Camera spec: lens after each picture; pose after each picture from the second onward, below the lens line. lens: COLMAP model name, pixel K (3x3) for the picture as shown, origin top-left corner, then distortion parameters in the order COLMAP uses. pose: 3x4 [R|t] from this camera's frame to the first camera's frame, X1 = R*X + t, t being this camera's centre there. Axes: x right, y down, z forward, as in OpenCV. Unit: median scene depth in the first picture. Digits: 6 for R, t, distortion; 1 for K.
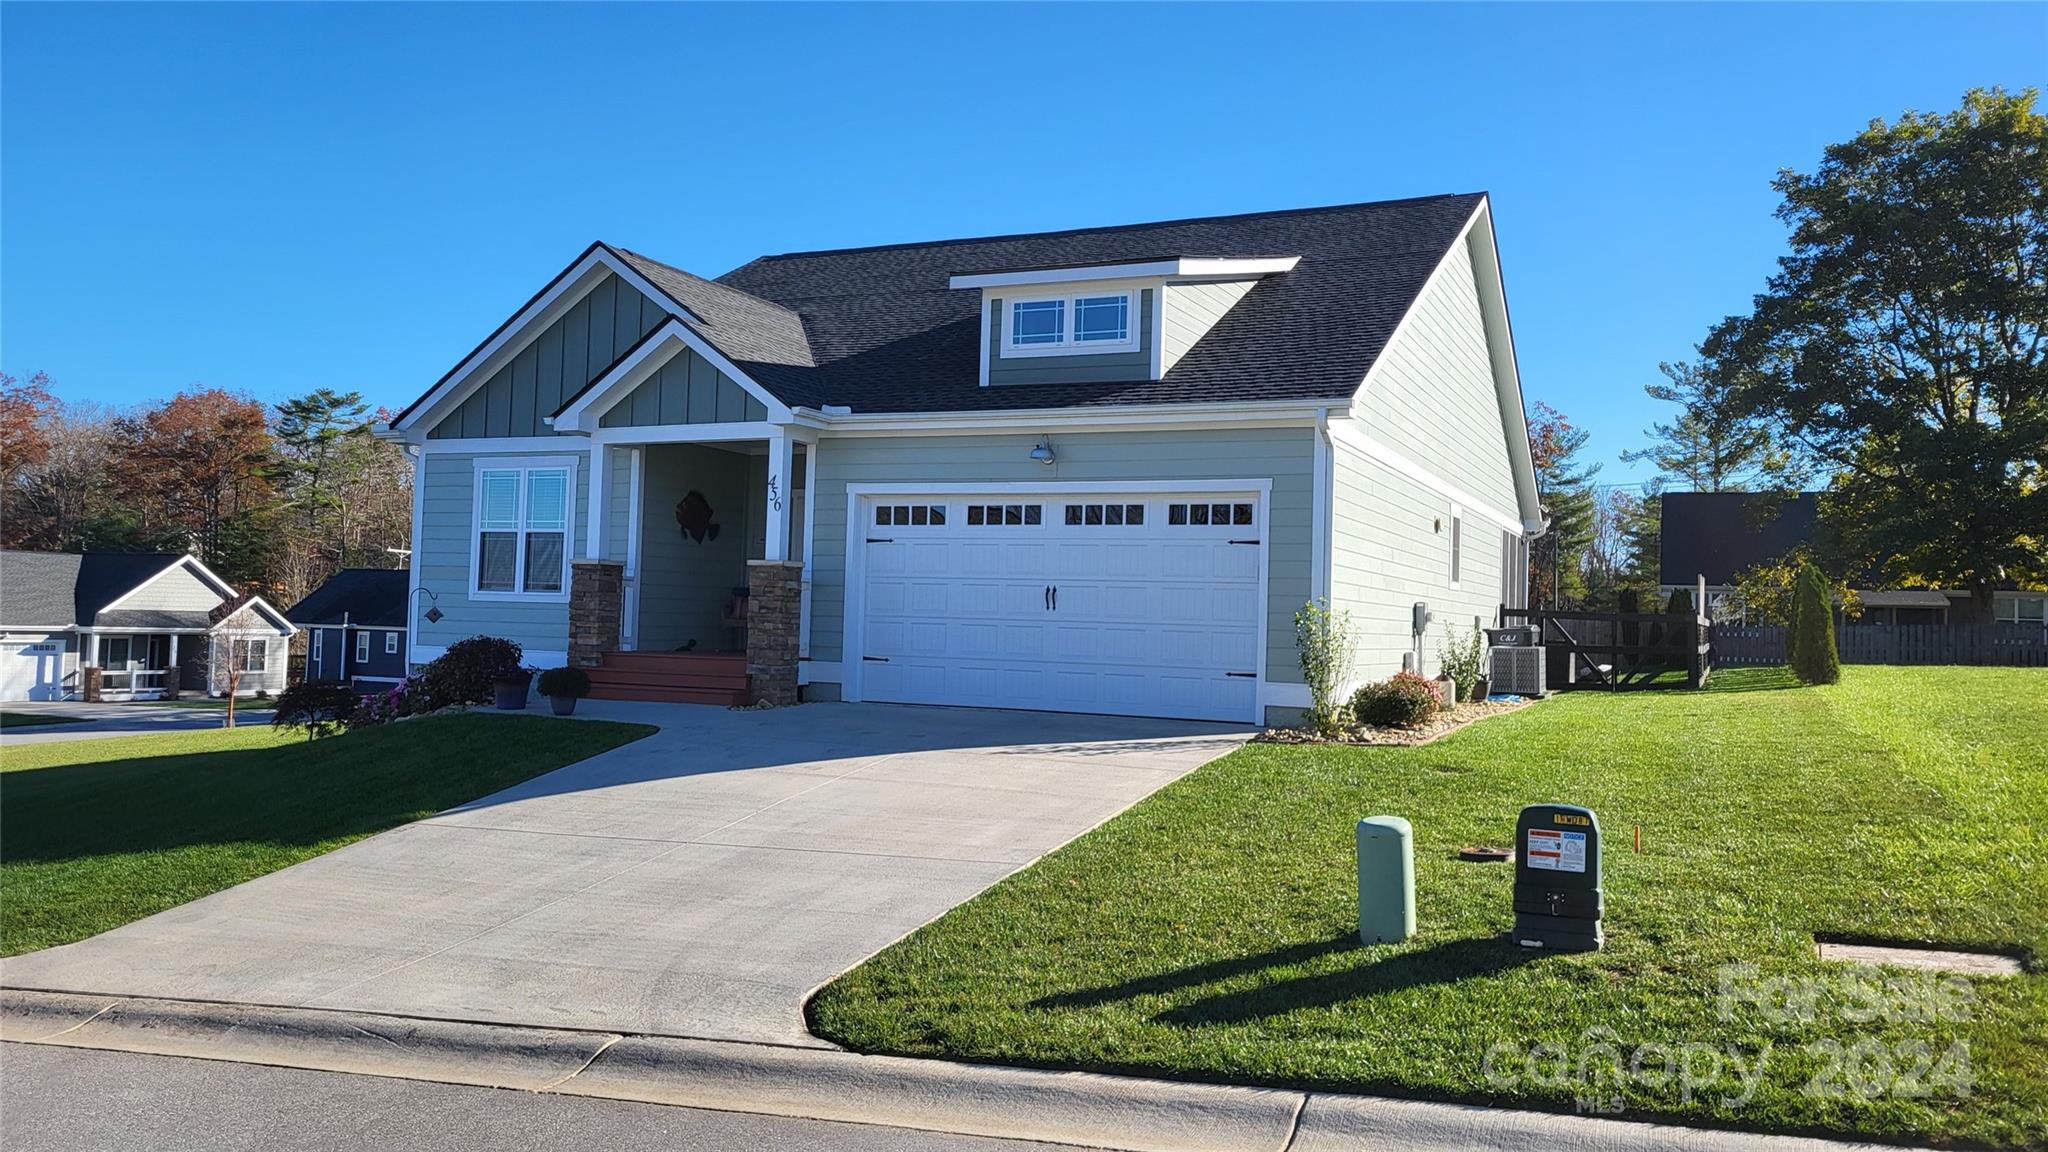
lens RADIAL K [[1588.5, 0, 1024.0], [0, 1588.5, 576.0], [0, 0, 1]] dist [0.000610, 0.000131]
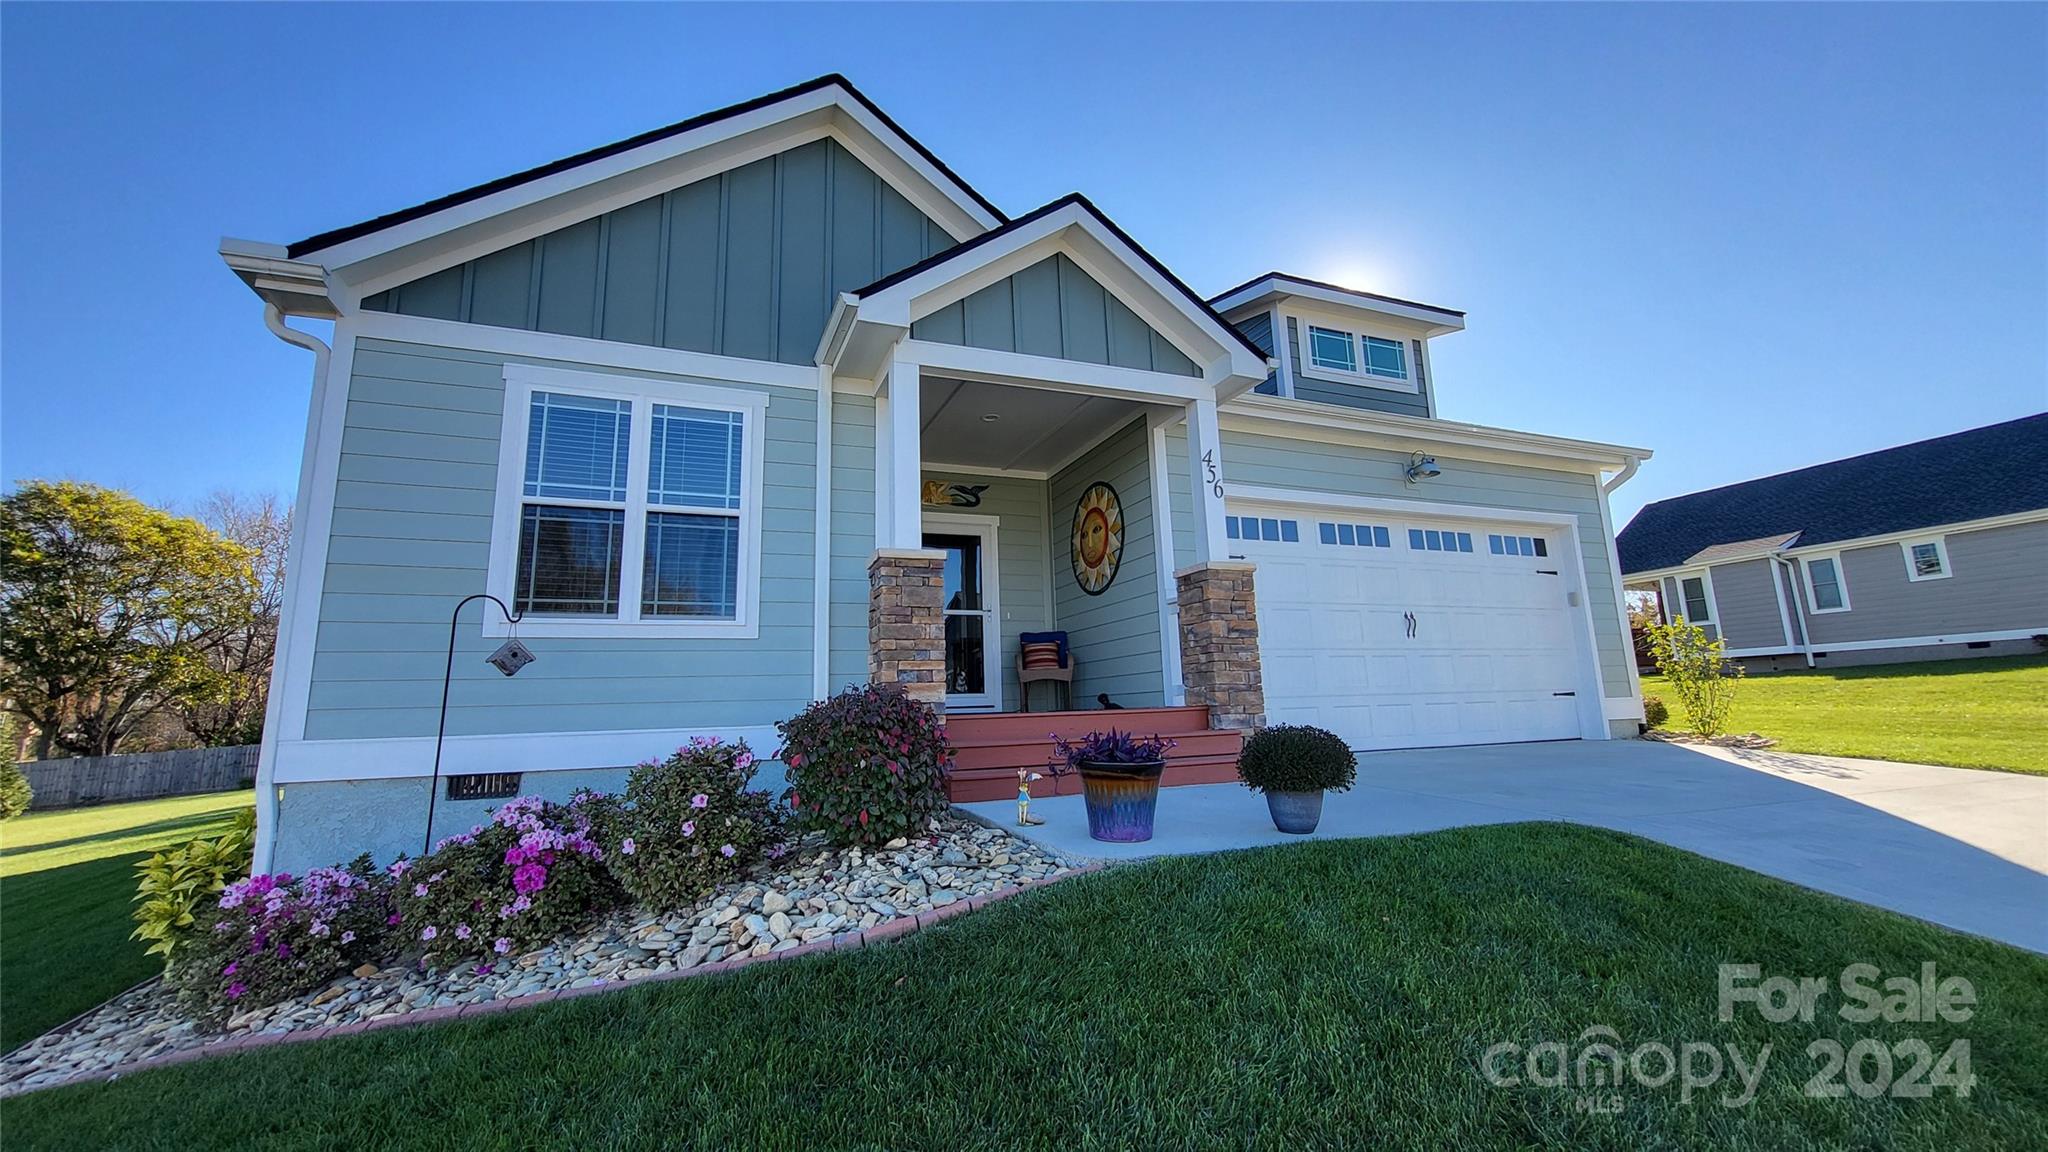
lens RADIAL K [[812.5, 0, 1019.7], [0, 812.5, 564.6], [0, 0, 1]] dist [-0.000241, 0.000067]
pose [[0.692928, 0.079102, 0.716654, -0.471388], [0.028507, 0.990181, -0.136856, 0.036559], [-0.720443, 0.115262, 0.683869, 0.800135]]
